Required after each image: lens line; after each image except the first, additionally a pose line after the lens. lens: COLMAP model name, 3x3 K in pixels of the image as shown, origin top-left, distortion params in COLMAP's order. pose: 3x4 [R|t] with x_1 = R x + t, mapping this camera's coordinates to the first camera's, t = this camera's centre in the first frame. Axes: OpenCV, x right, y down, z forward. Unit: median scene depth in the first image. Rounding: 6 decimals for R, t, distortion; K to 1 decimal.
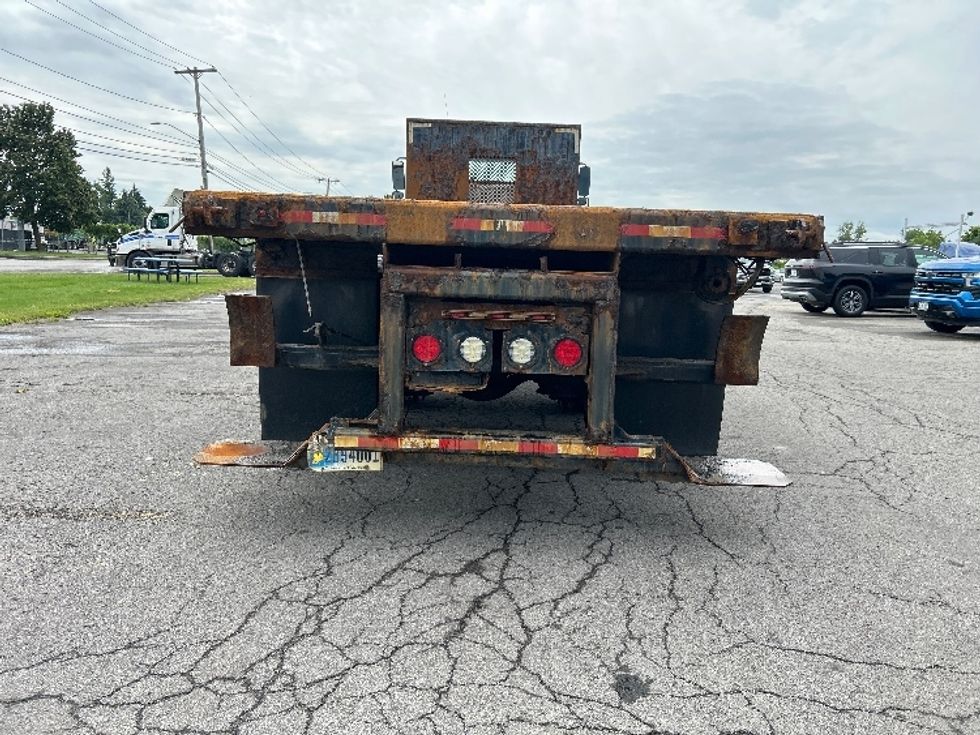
lens RADIAL K [[738.0, 0, 485.7], [0, 738.0, 364.3], [0, 0, 1]] dist [0.056101, -0.064018]
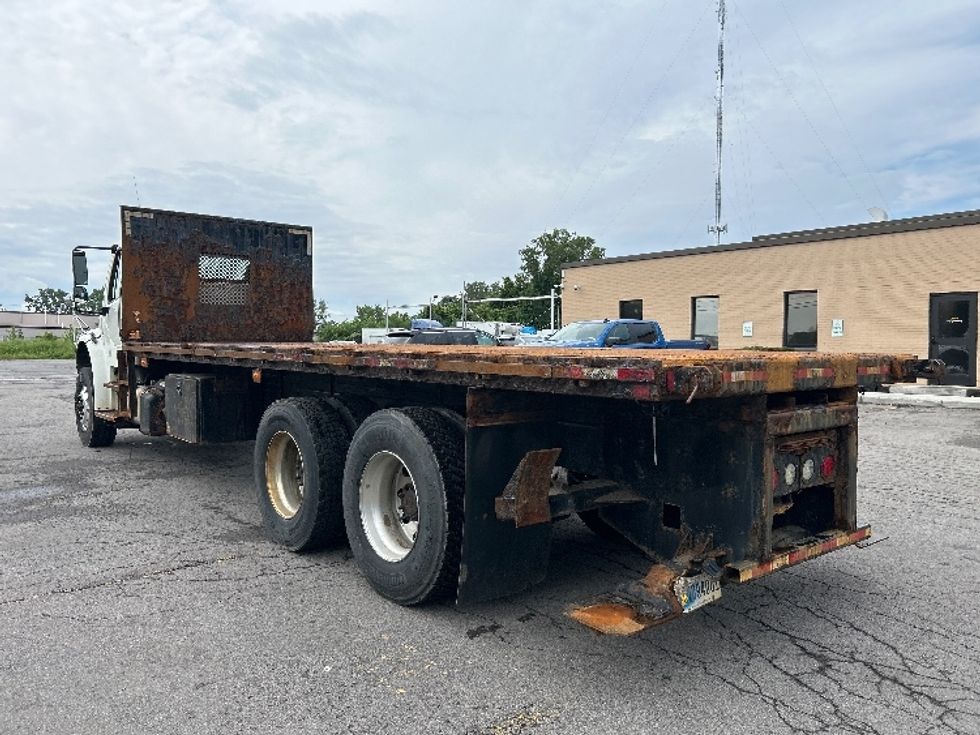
lens RADIAL K [[738.0, 0, 486.2], [0, 738.0, 365.8], [0, 0, 1]] dist [0.056101, -0.064018]
pose [[0.769496, -0.053283, 0.636425, -0.956505], [0.114793, 0.991823, -0.055757, -0.151839], [-0.628250, 0.115962, 0.769321, 0.290086]]
